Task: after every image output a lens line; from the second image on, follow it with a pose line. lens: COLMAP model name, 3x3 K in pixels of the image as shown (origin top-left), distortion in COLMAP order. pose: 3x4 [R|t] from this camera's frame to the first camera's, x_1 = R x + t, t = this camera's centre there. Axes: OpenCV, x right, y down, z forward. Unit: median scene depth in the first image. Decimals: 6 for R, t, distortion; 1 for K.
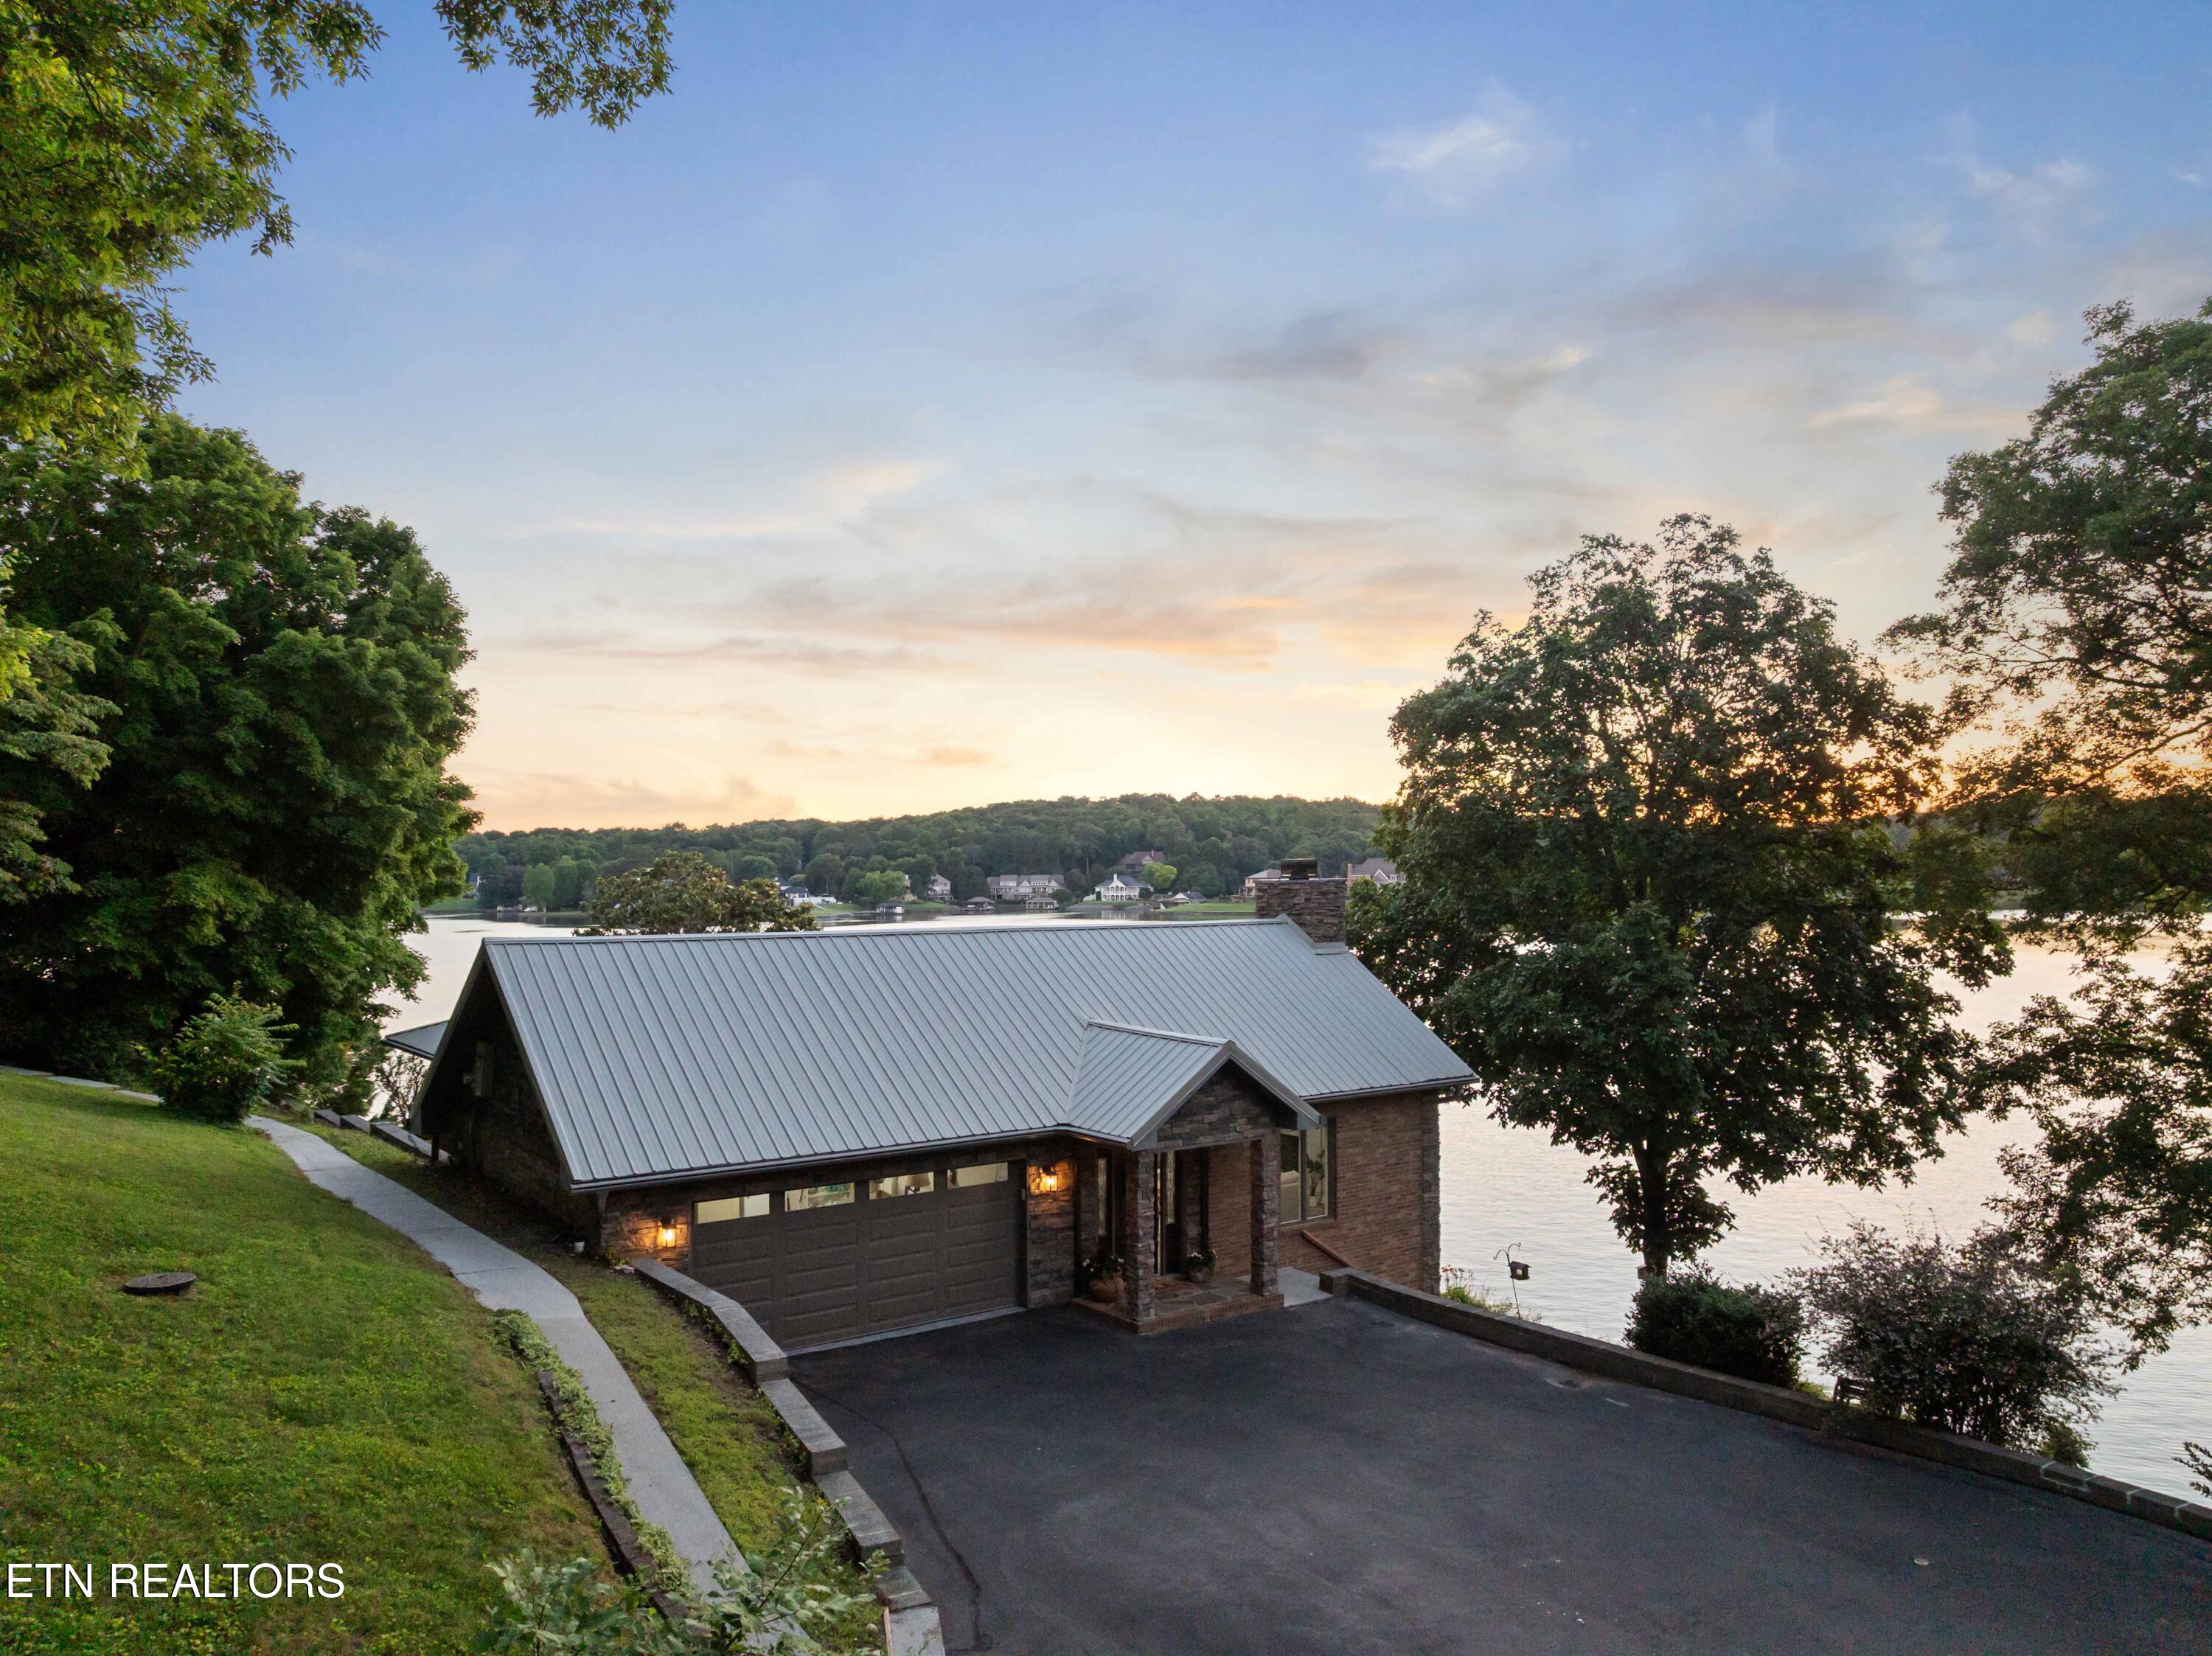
lens RADIAL K [[1545.7, 0, 1106.0], [0, 1545.7, 828.0], [0, 0, 1]] dist [-0.028704, -0.002409]
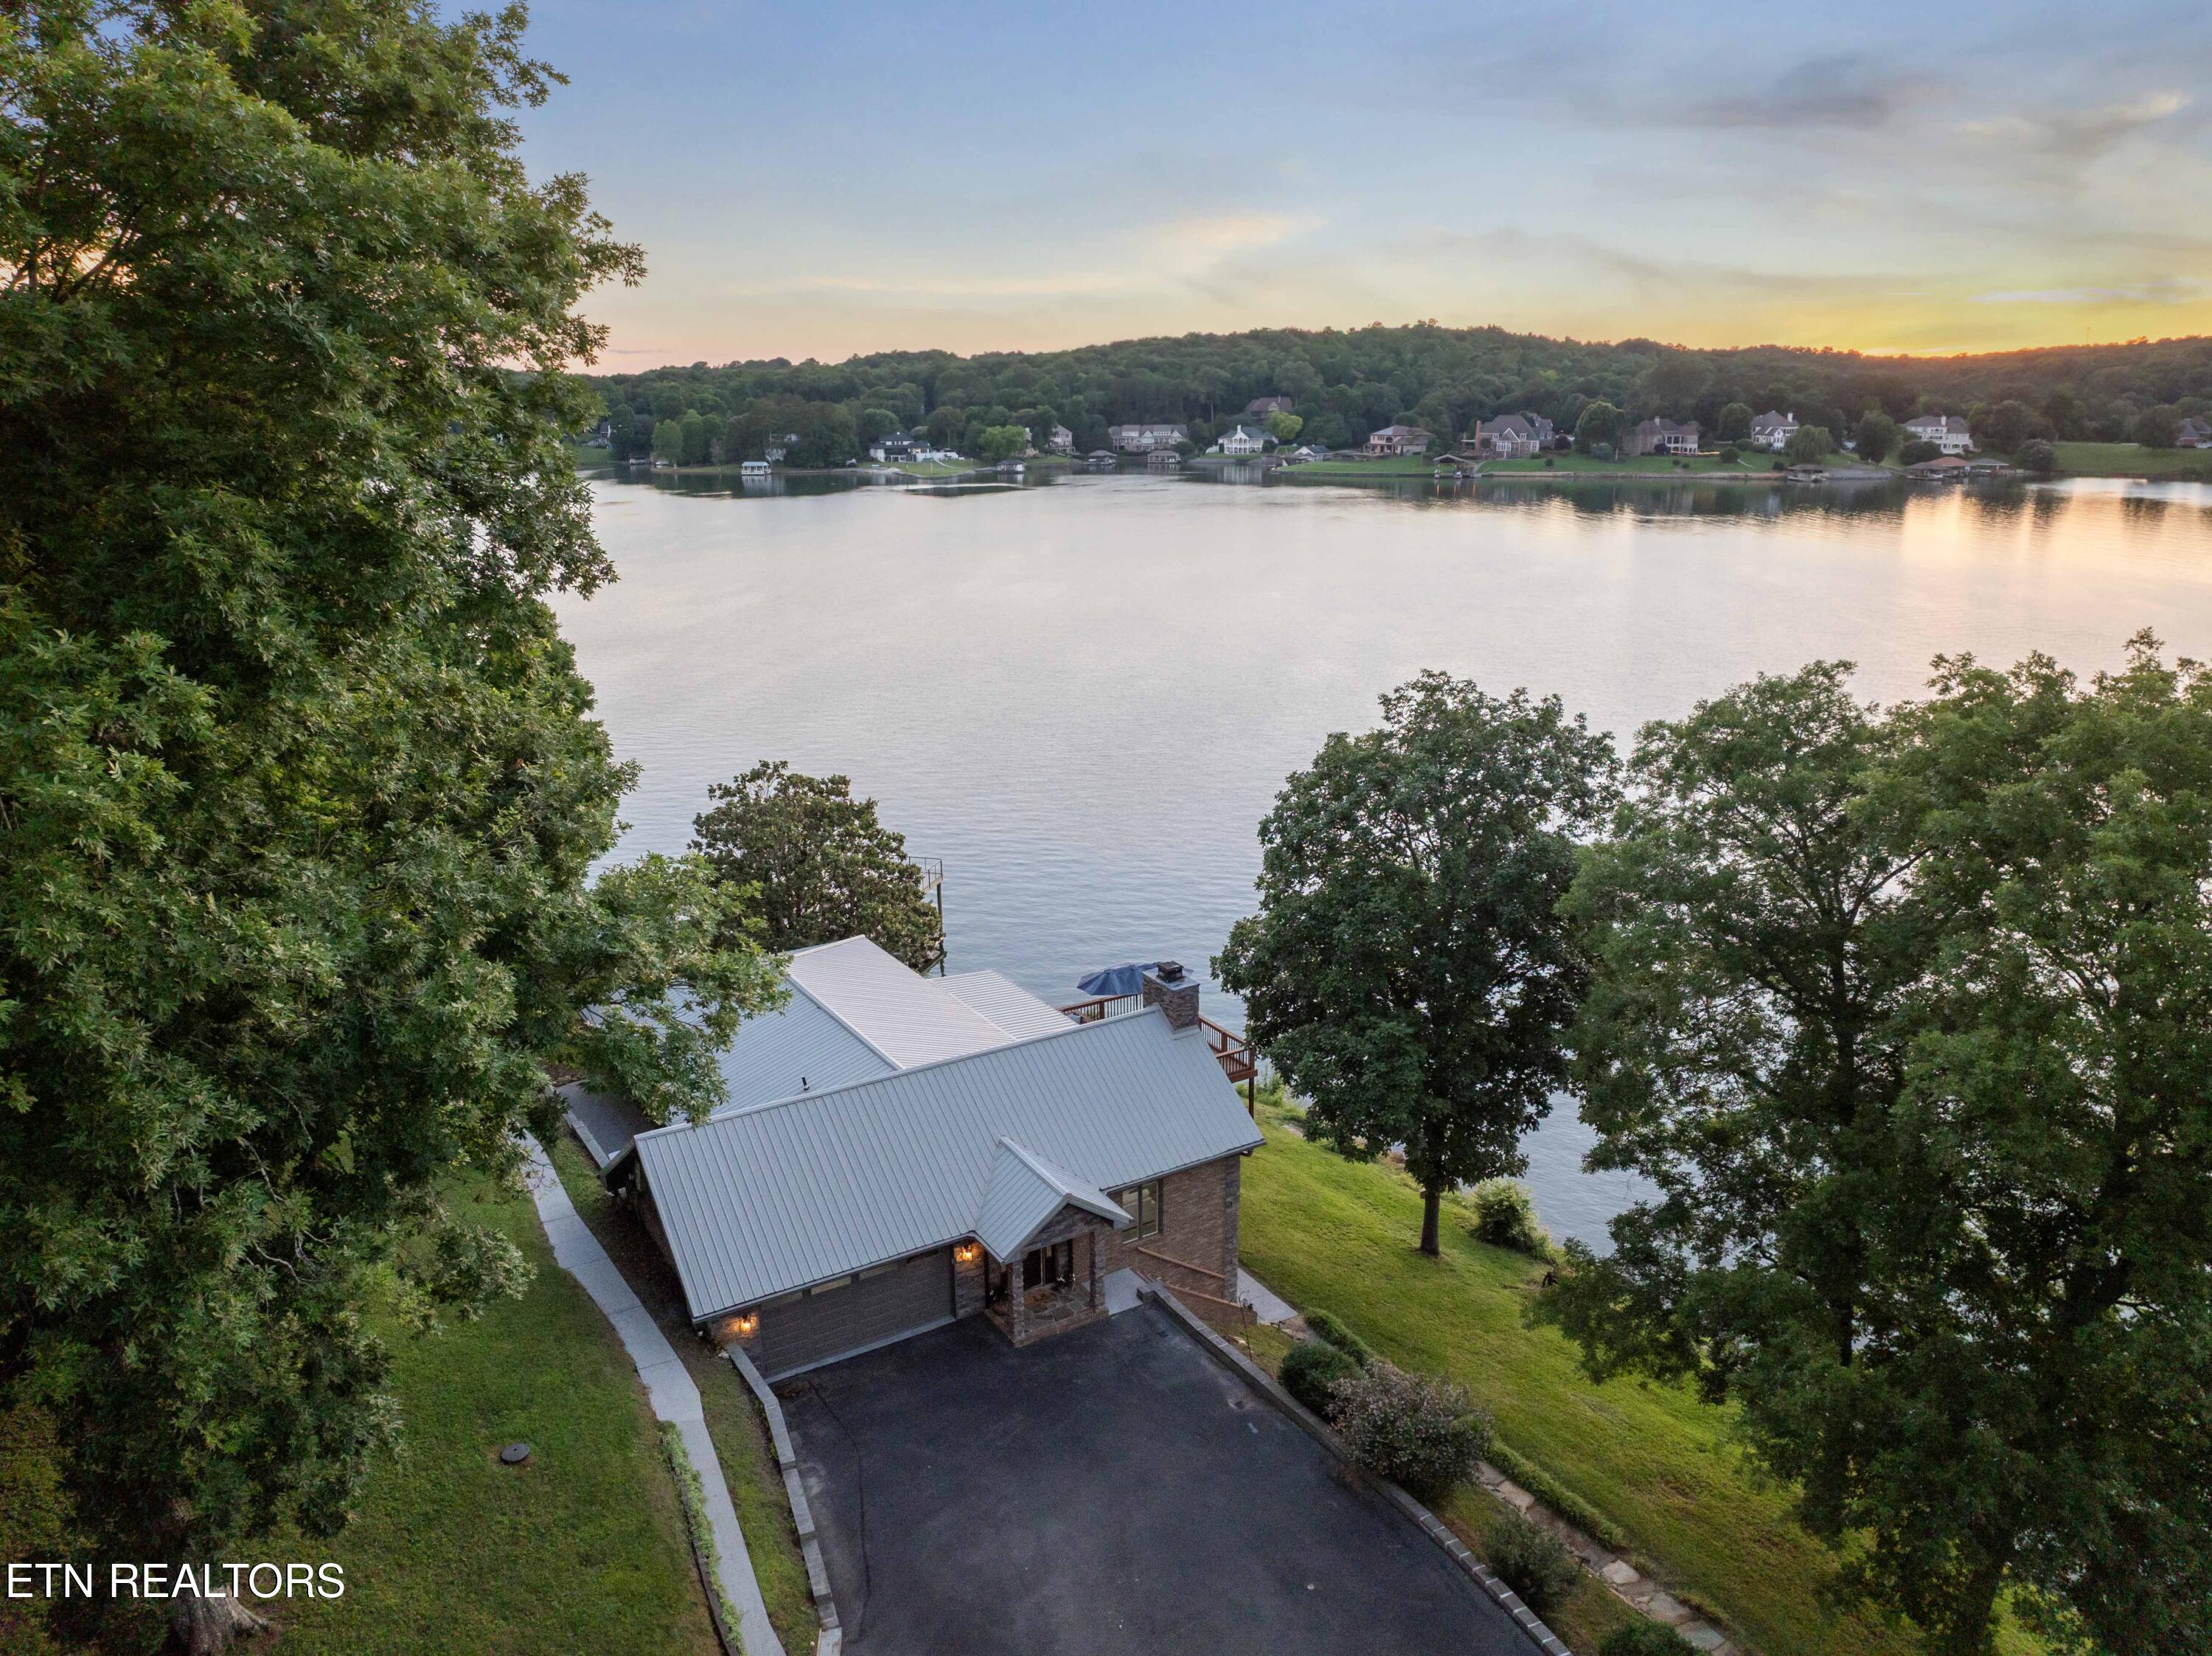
lens RADIAL K [[1545.7, 0, 1106.0], [0, 1545.7, 828.0], [0, 0, 1]] dist [-0.028704, -0.002409]
pose [[0.996391, 0.022355, -0.081886, 0.148828], [0.003512, 0.953014, 0.302906, -0.448257], [0.084810, -0.302100, 0.949496, -0.286264]]
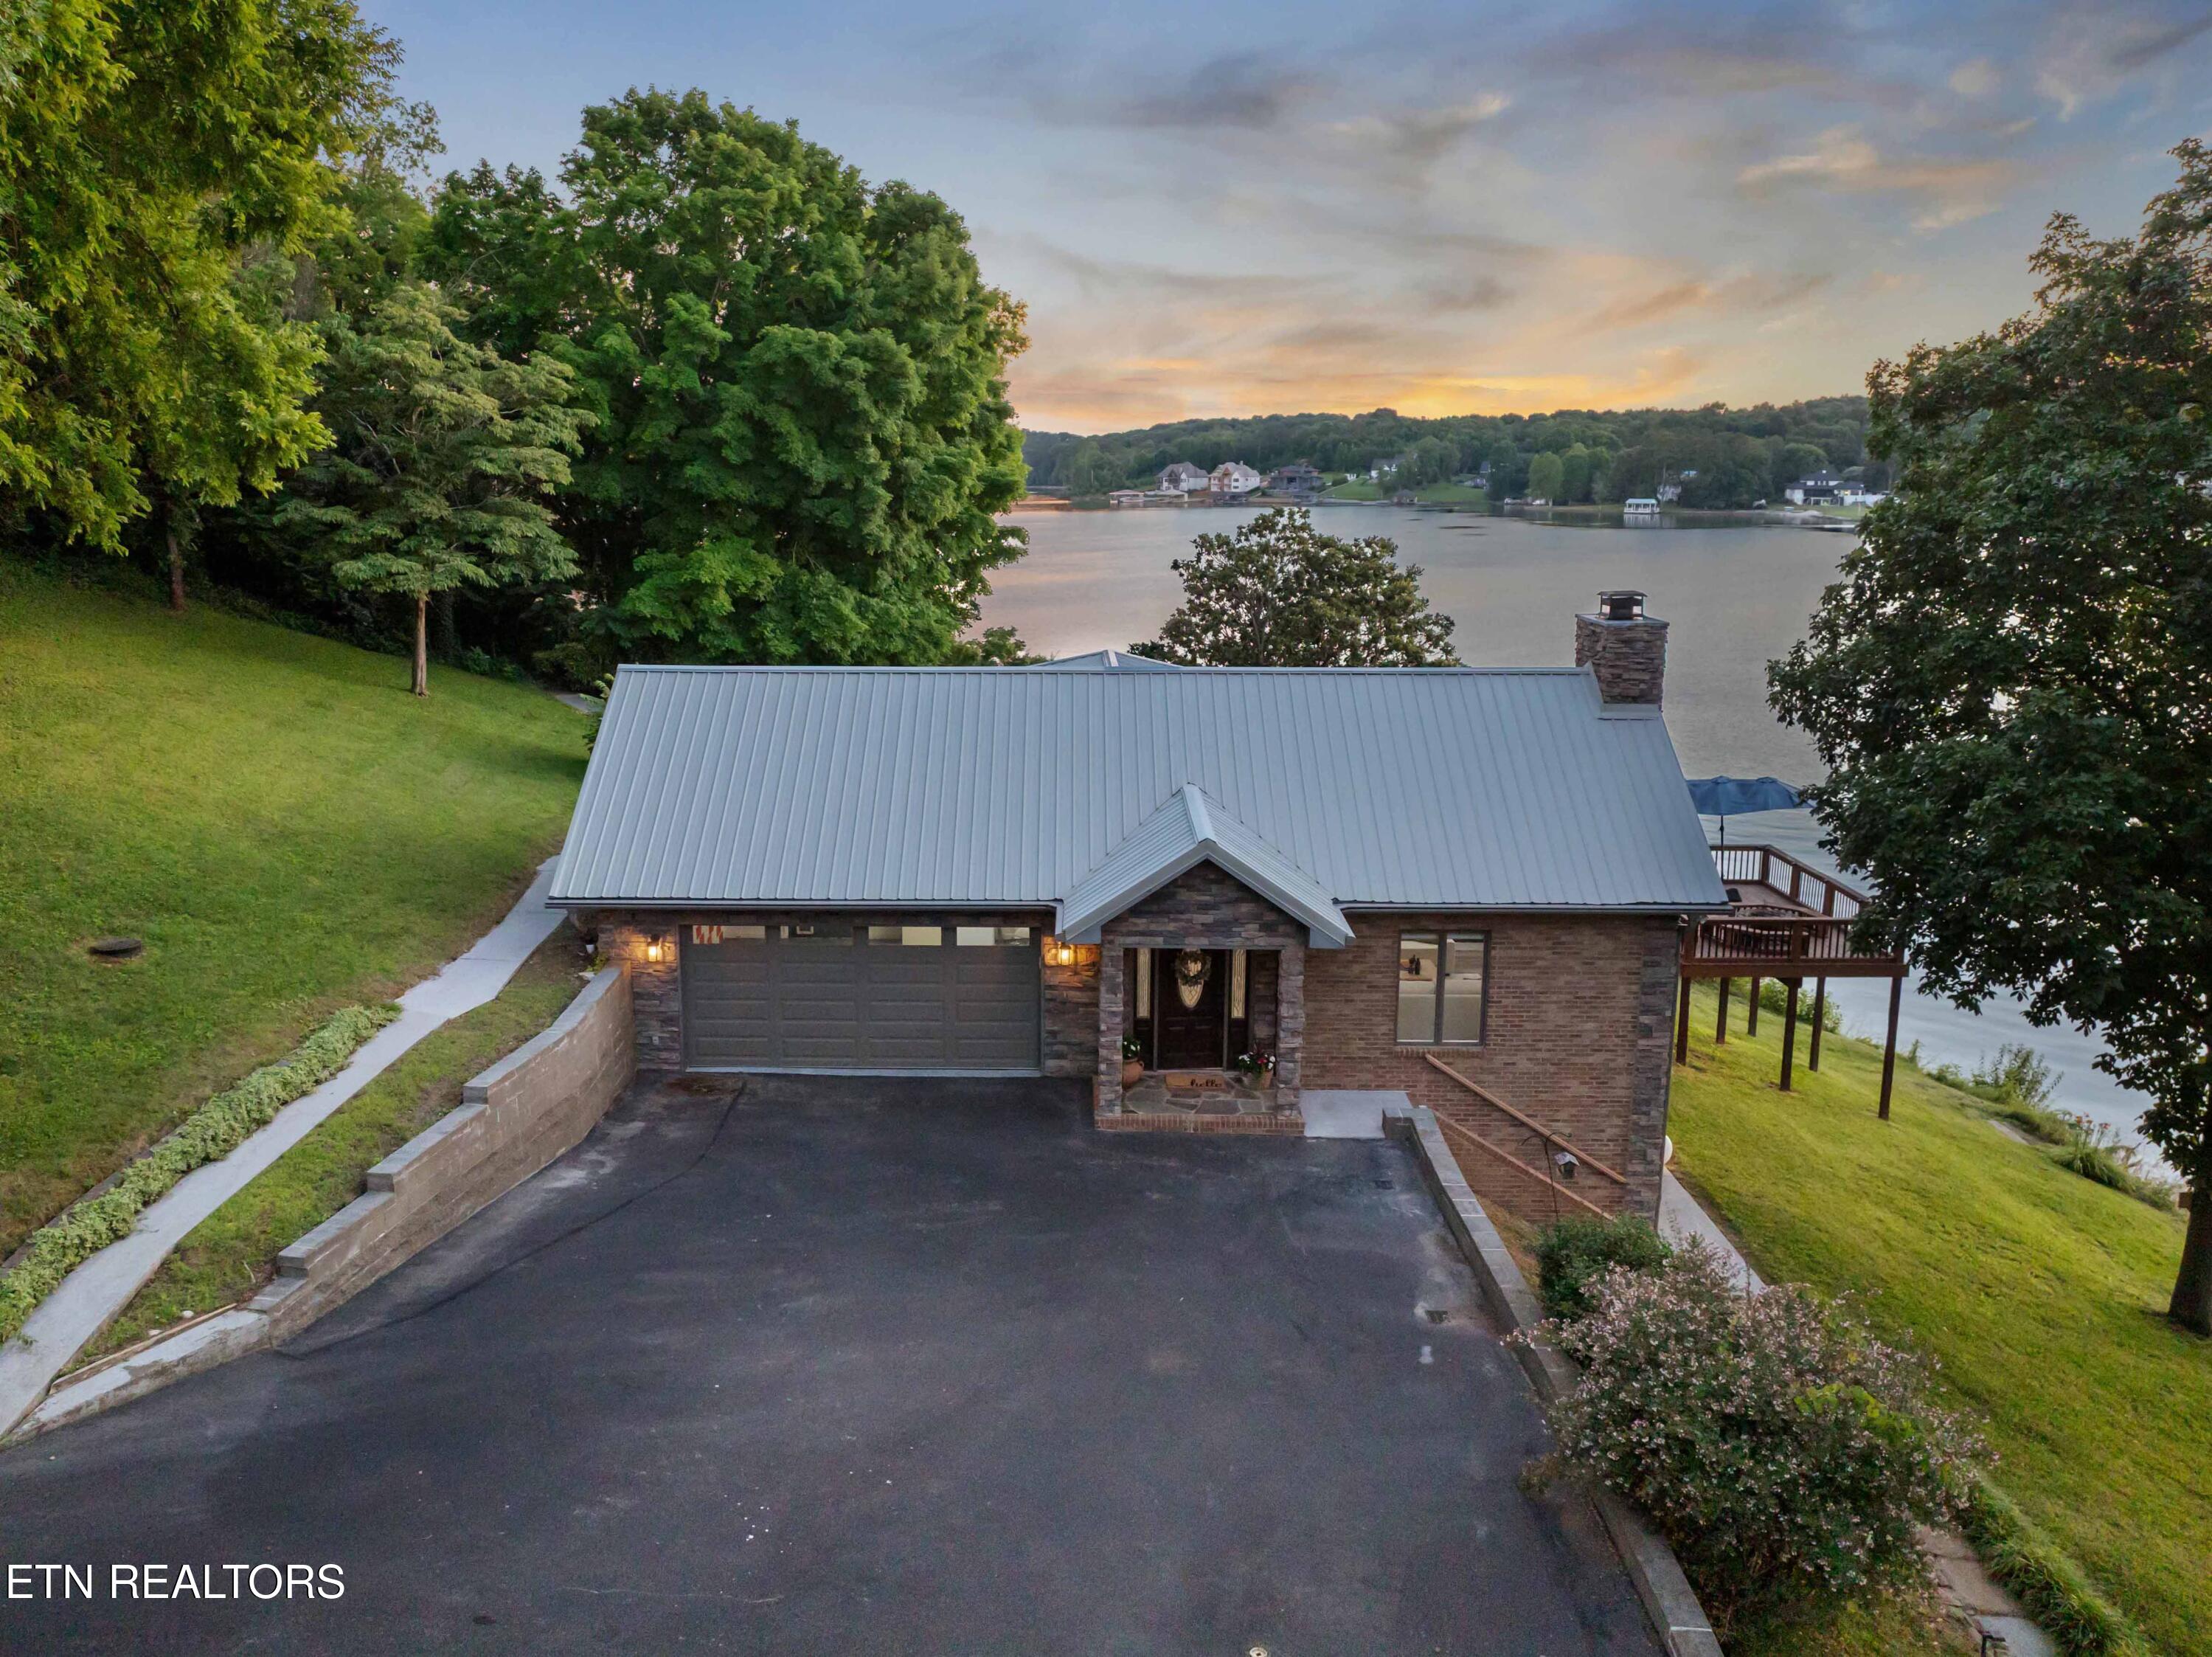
lens RADIAL K [[1703.5, 0, 1038.2], [0, 1703.5, 771.2], [0, 0, 1]] dist [-0.023125, -0.005633]
pose [[0.789148, 0.113936, -0.603543, 0.378460], [0.016054, 0.978482, 0.205707, -0.065328], [0.613993, -0.172023, 0.770338, 0.130150]]
